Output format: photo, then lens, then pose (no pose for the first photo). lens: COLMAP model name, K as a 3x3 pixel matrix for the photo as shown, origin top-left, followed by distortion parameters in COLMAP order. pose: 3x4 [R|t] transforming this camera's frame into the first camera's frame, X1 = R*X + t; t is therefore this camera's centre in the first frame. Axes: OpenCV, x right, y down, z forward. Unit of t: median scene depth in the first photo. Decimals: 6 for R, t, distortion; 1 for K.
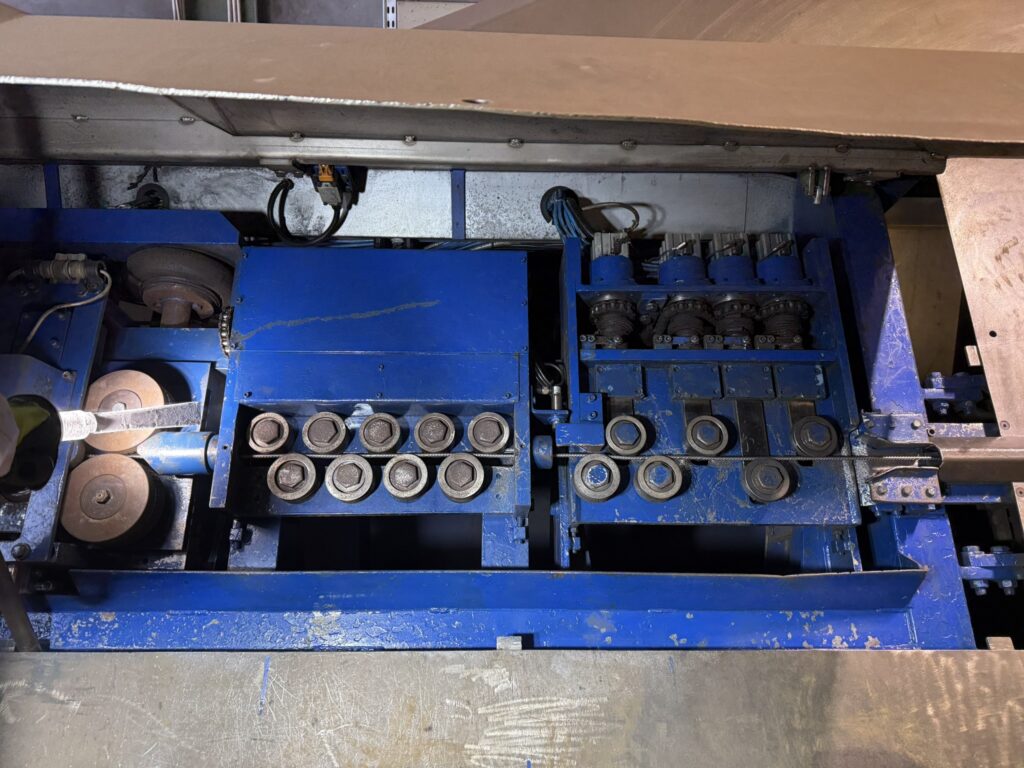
lens RADIAL K [[728.2, 0, 507.7], [0, 728.2, 388.2], [0, 0, 1]] dist [0.065613, -0.056889]
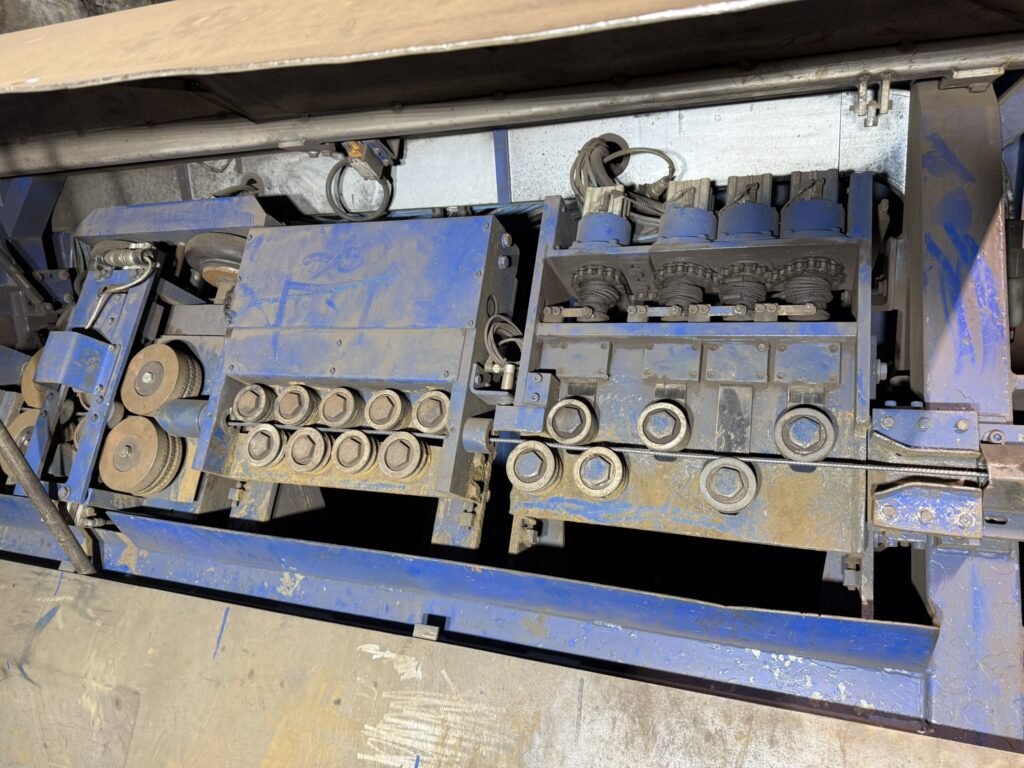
lens RADIAL K [[728.2, 0, 516.1], [0, 728.2, 389.1], [0, 0, 1]] dist [0.065613, -0.056889]
pose [[0.913591, 0.031918, -0.405379, 0.460739], [-0.009184, 0.998280, 0.057903, -0.025262], [0.406530, -0.049176, 0.912313, 0.175605]]
